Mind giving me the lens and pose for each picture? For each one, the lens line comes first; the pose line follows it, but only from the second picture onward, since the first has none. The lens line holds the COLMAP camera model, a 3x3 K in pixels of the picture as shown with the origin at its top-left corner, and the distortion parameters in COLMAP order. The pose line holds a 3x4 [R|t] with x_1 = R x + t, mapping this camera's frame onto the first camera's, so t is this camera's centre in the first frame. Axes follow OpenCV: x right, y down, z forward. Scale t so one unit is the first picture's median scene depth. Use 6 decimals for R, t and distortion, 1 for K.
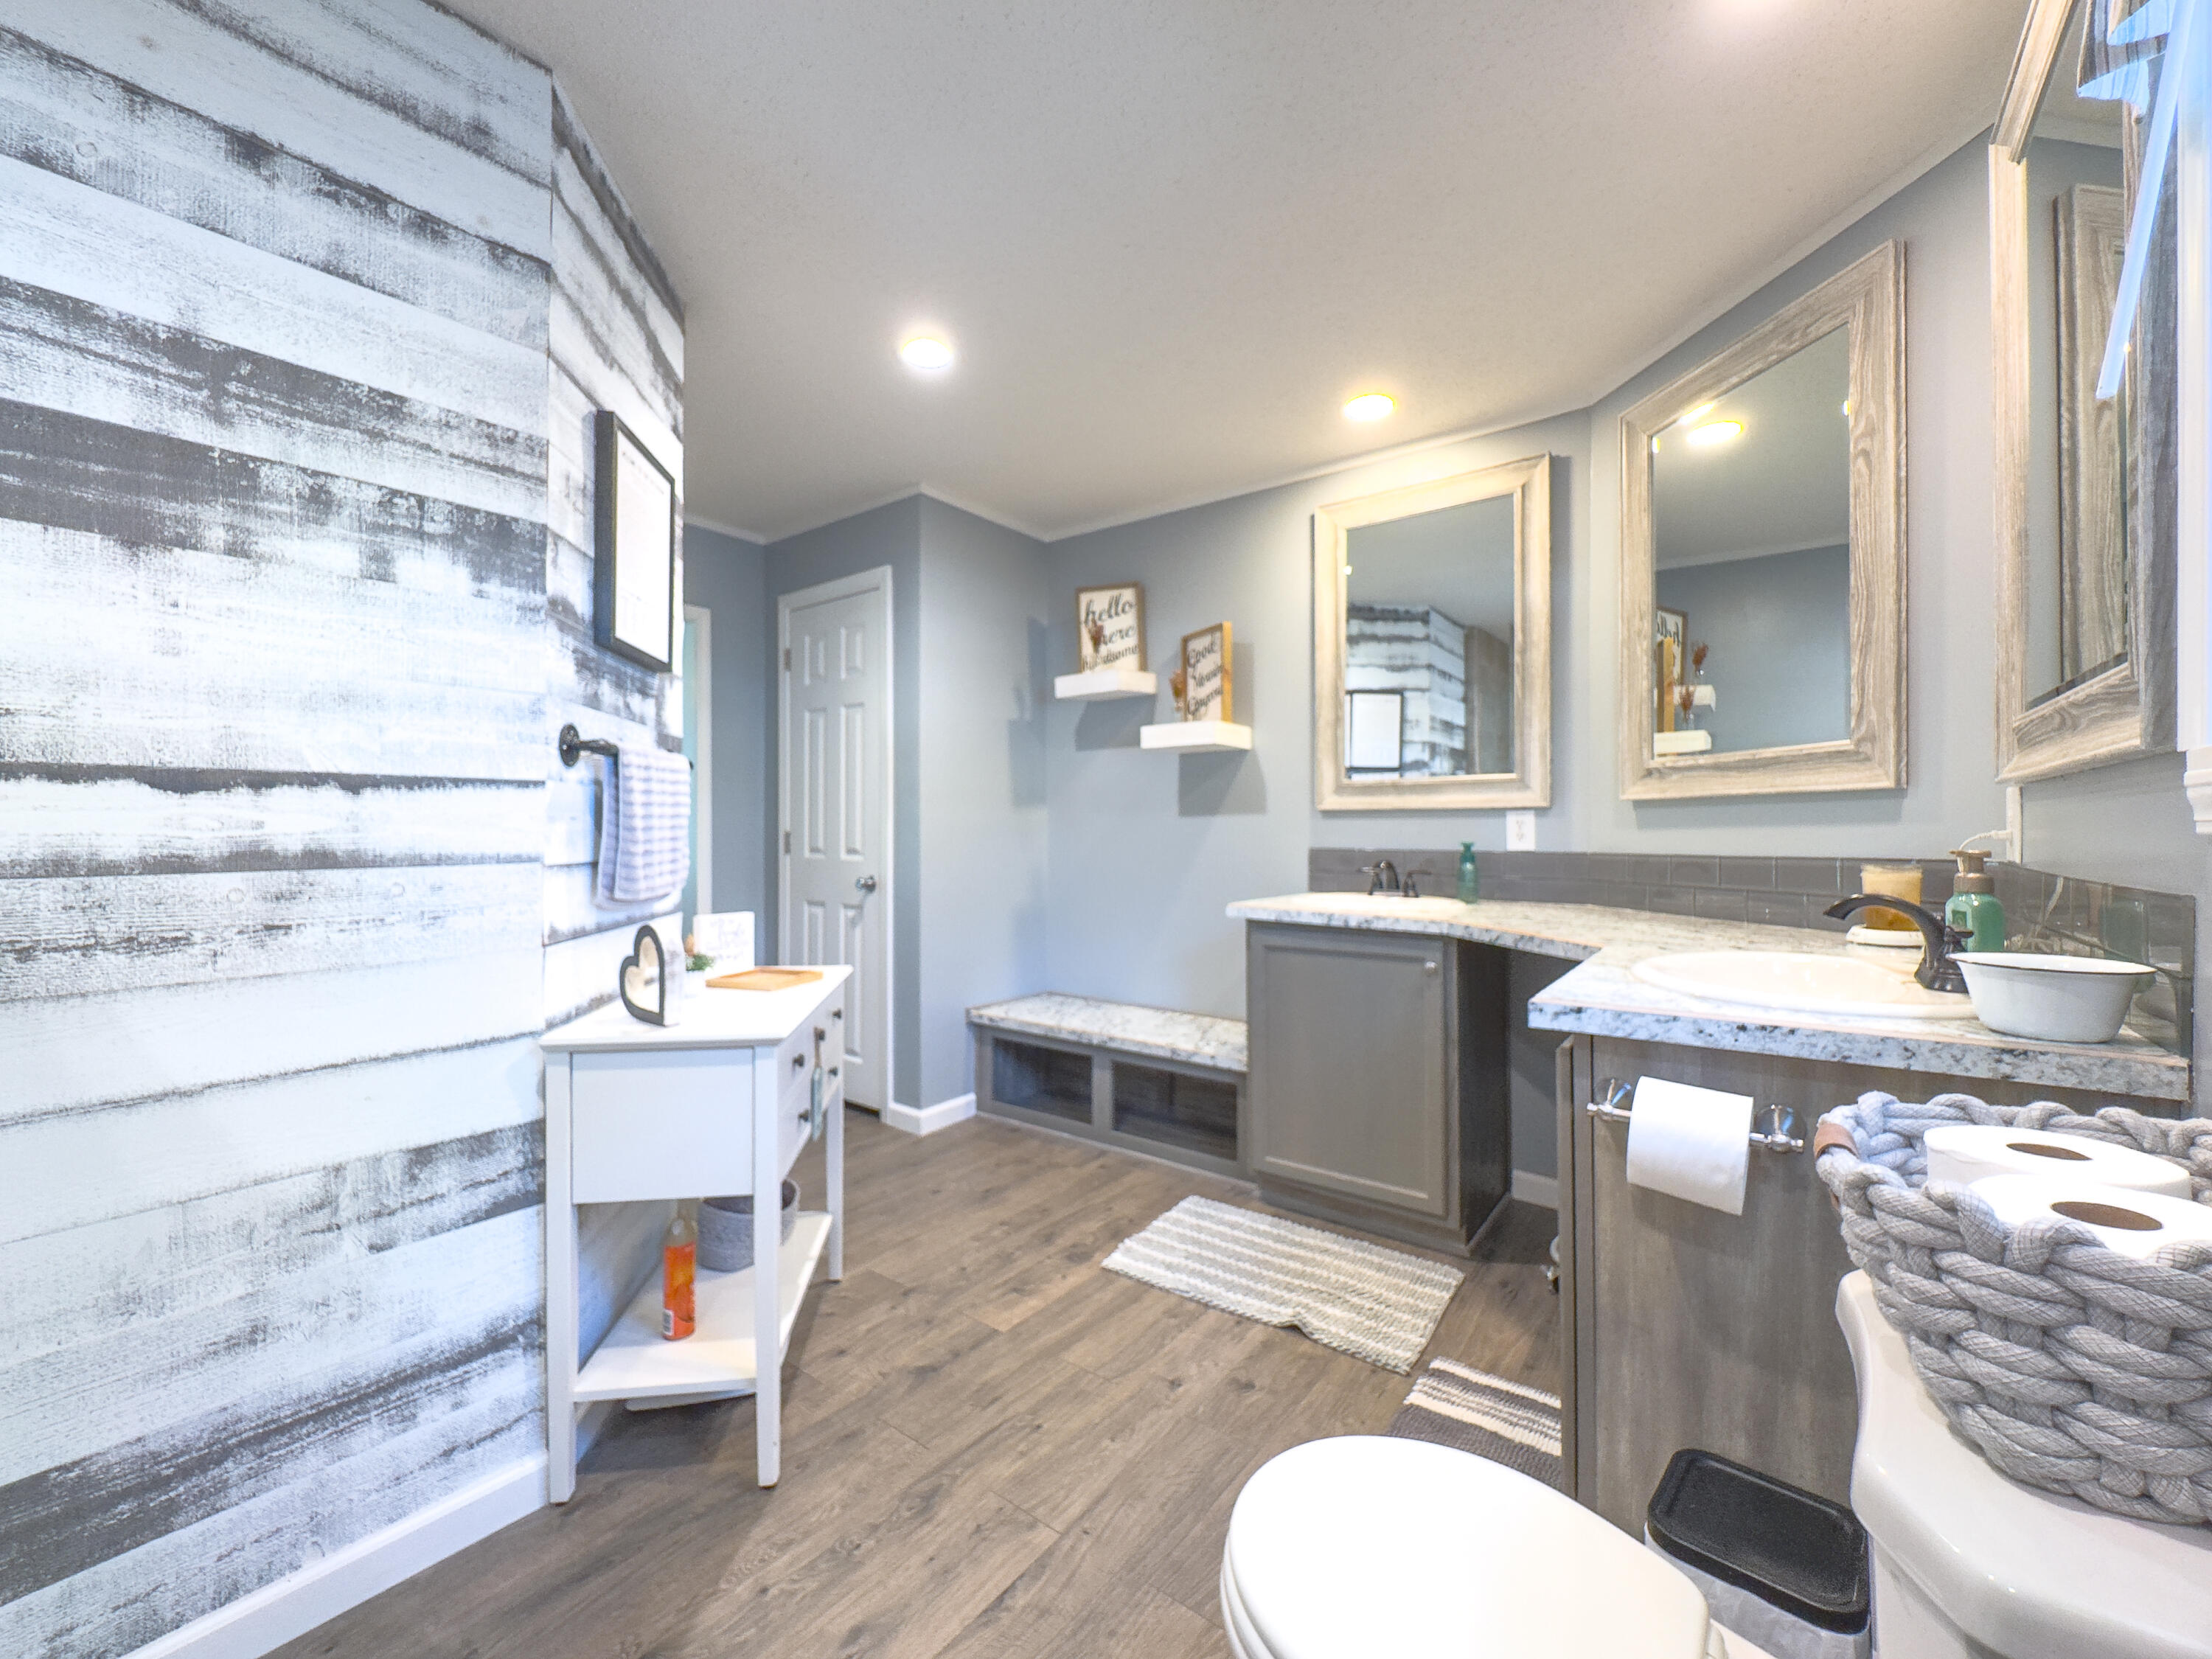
lens RADIAL K [[888.1, 0, 1107.4], [0, 888.1, 825.2], [0, 0, 1]] dist [-0.000937, -0.000075]
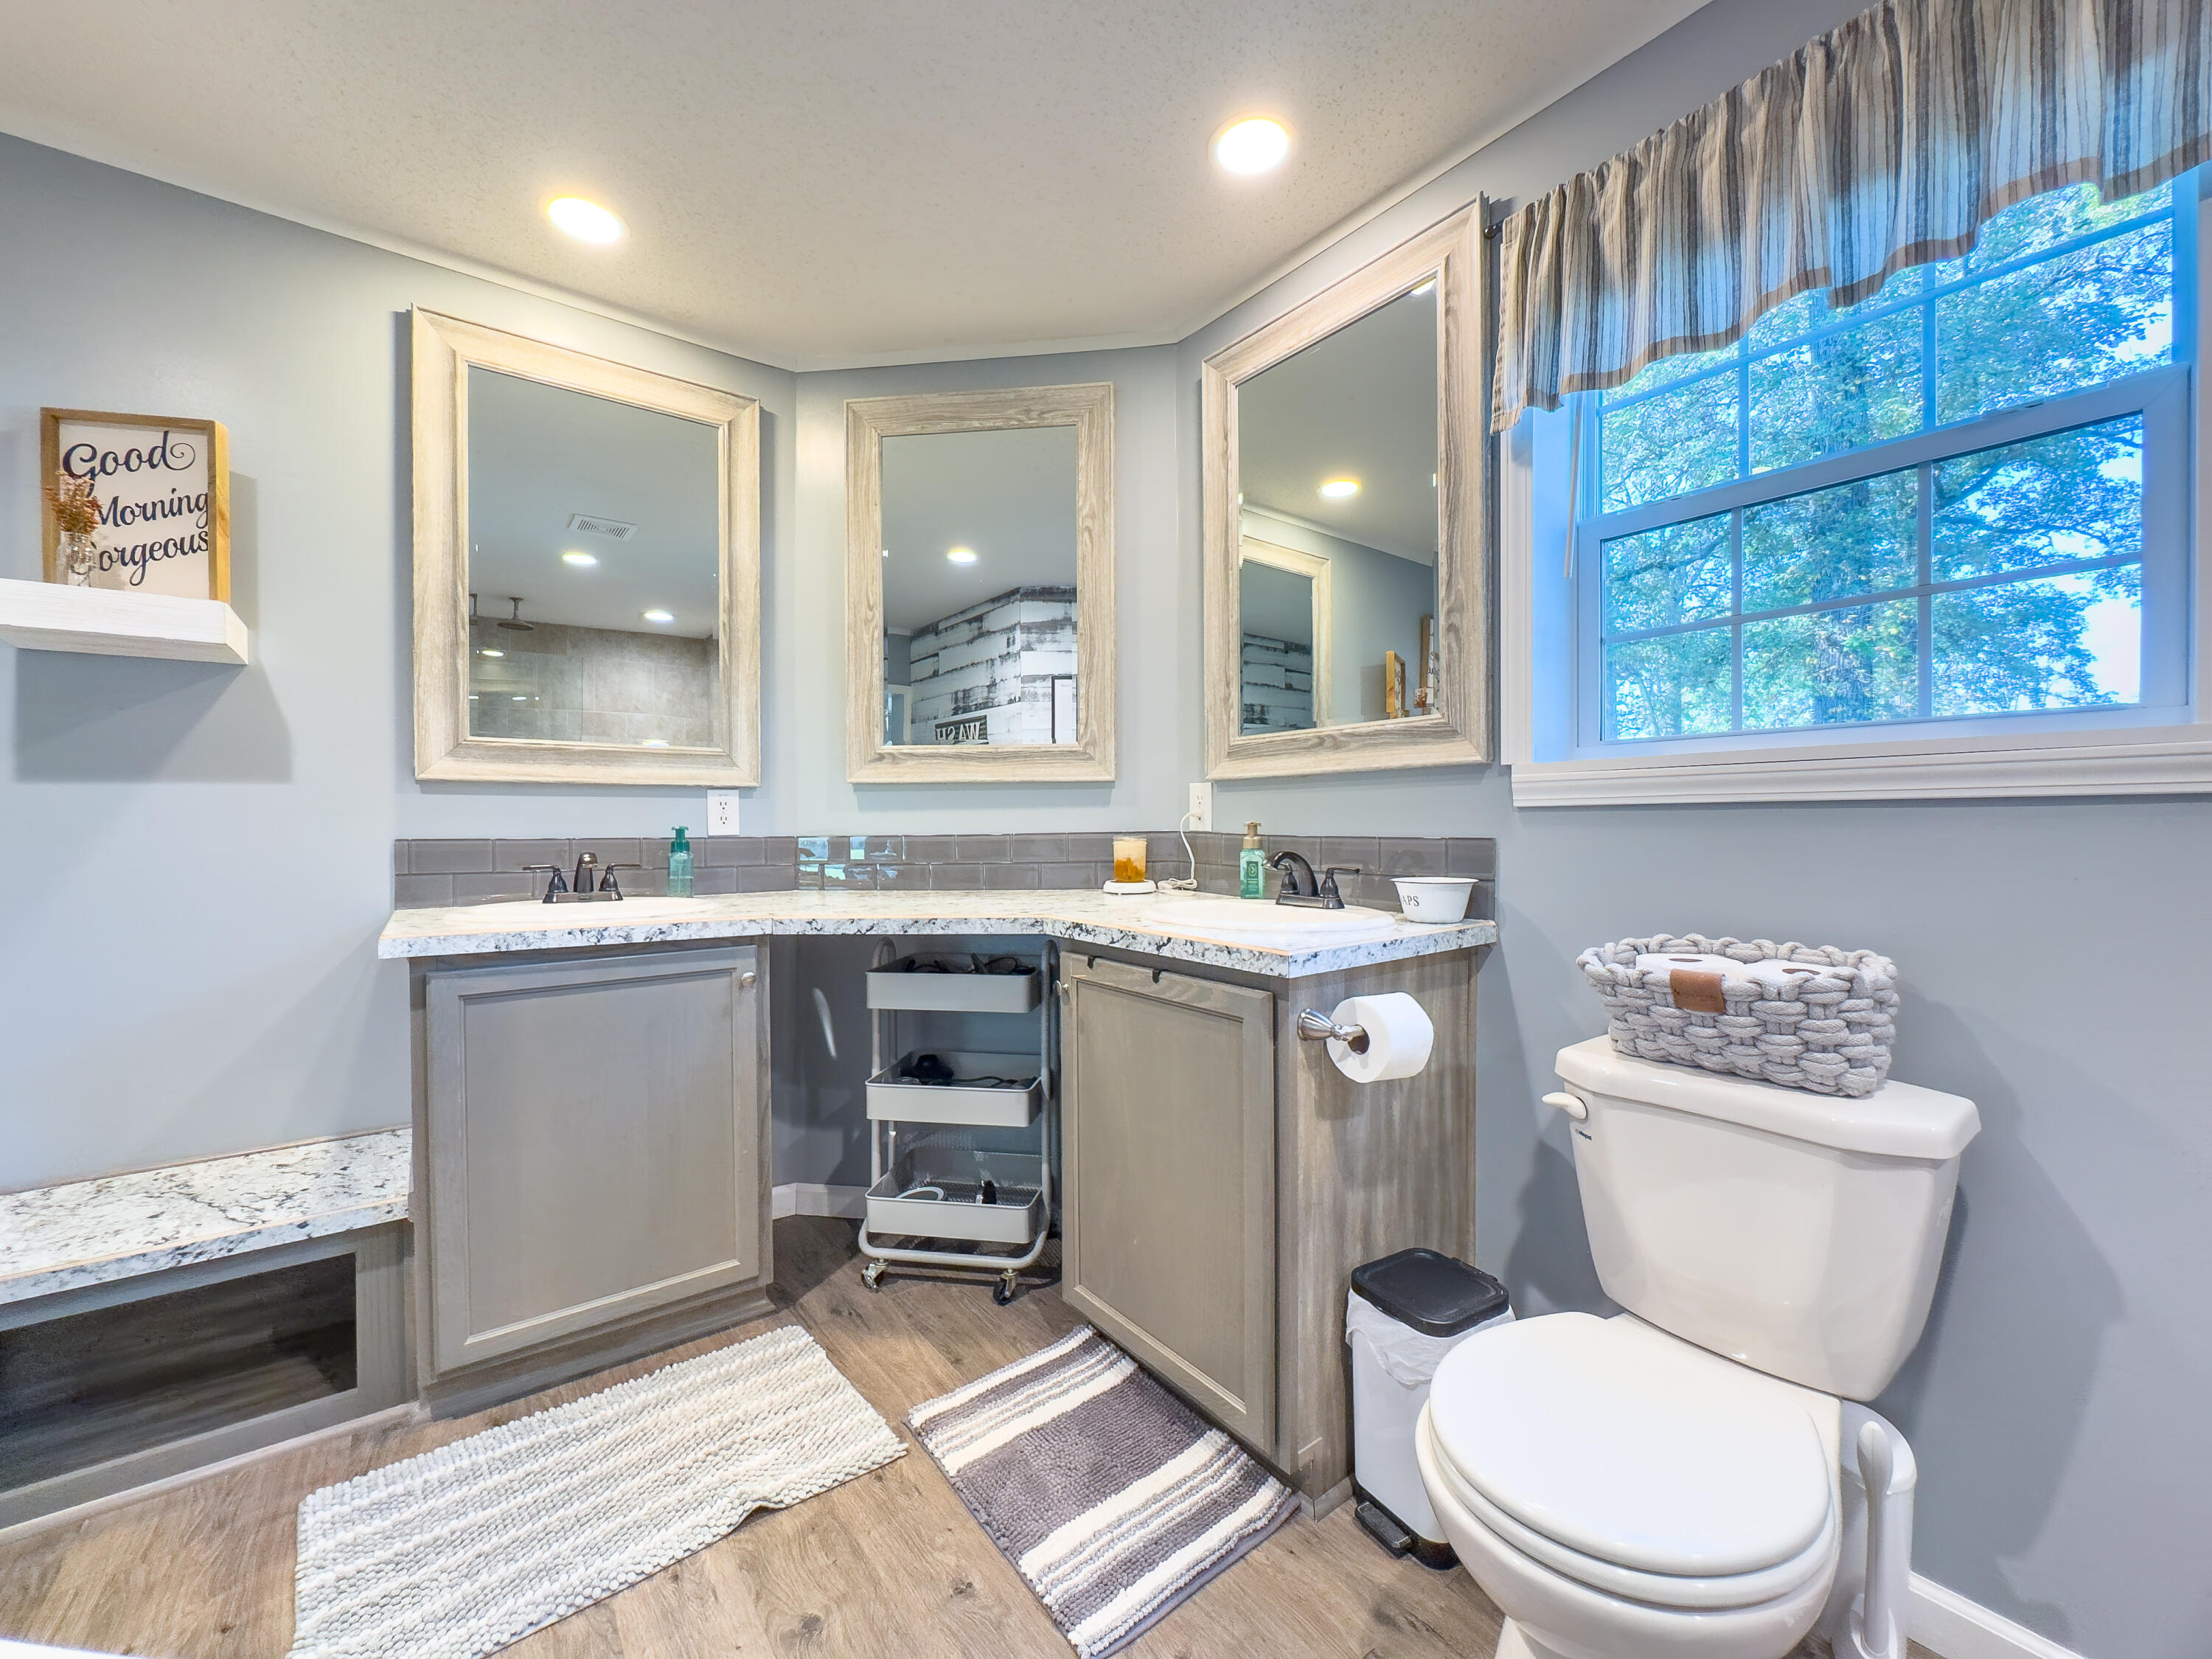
lens RADIAL K [[888.1, 0, 1107.4], [0, 888.1, 825.2], [0, 0, 1]] dist [-0.000937, -0.000075]
pose [[0.273358, -0.001835, 0.961911, -0.310412], [-0.003000, 0.999992, 0.002760, 0.016447], [-0.961908, -0.003641, 0.273350, 0.437945]]
